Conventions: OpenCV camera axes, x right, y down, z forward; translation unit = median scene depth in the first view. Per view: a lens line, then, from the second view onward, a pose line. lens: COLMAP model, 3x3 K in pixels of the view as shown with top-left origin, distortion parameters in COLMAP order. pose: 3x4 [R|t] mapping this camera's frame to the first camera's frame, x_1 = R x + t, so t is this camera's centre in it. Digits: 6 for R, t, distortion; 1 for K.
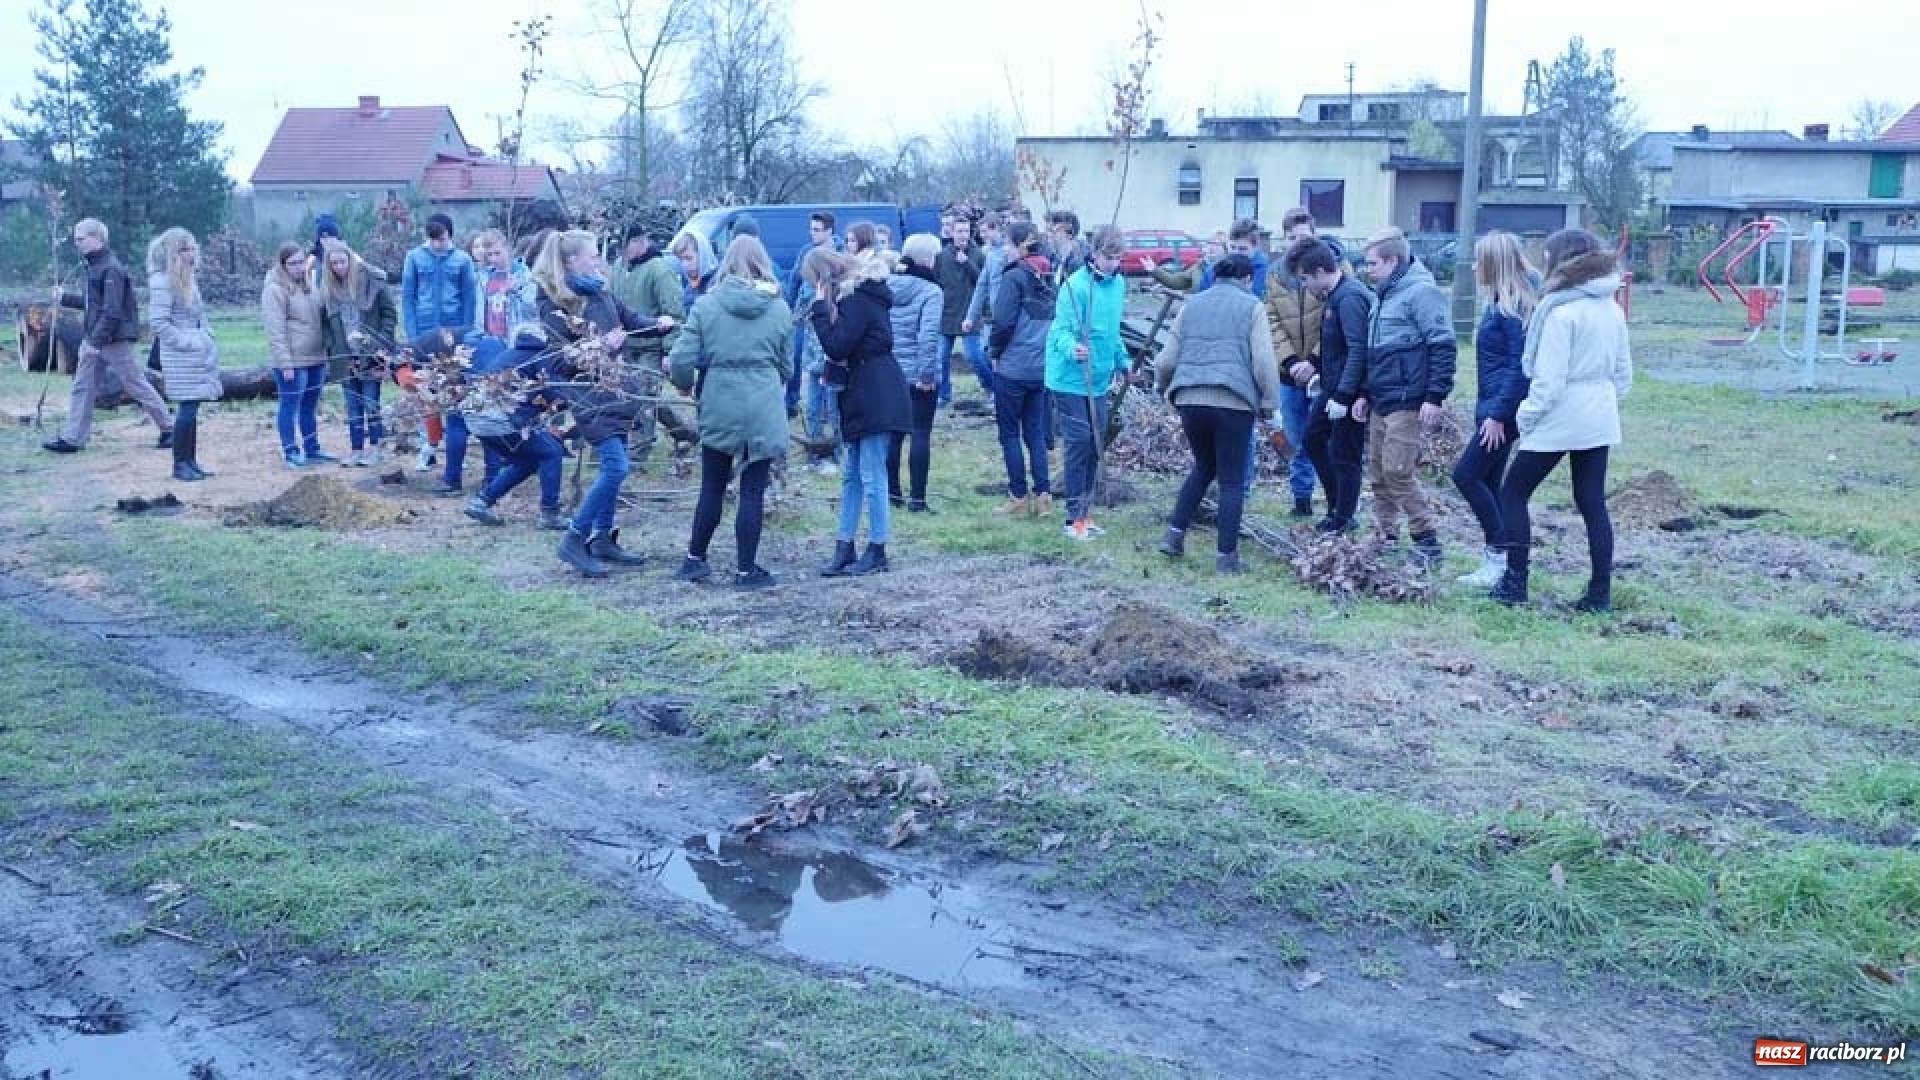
lens RADIAL K [[1691.0, 0, 964.7], [0, 1691.0, 539.5], [0, 0, 1]] dist [-0.015819, 0.008172]
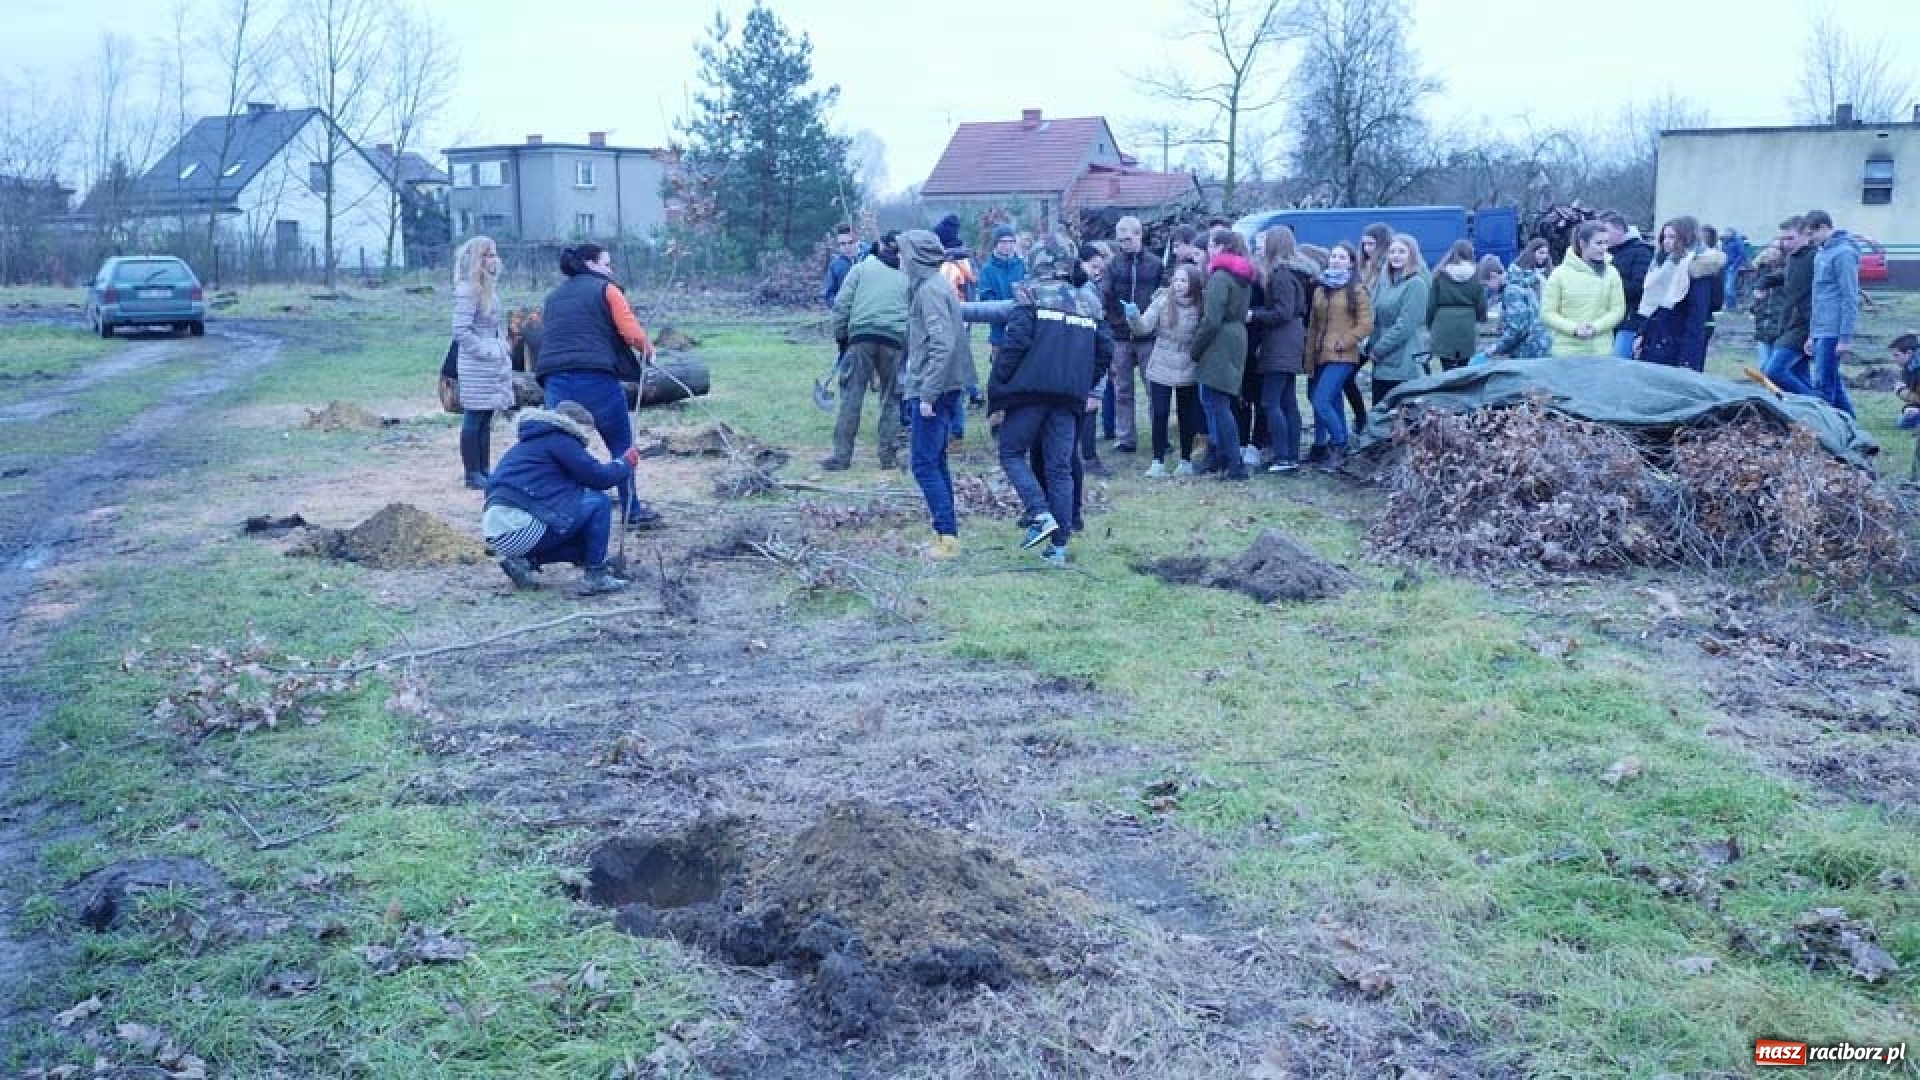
lens RADIAL K [[1691.0, 0, 964.7], [0, 1691.0, 539.5], [0, 0, 1]] dist [-0.015819, 0.008172]
pose [[0.922106, 0.062461, -0.381863, 0.180713], [-0.064152, 0.997906, 0.008315, -0.034122], [0.381583, 0.016830, 0.924181, 0.201358]]
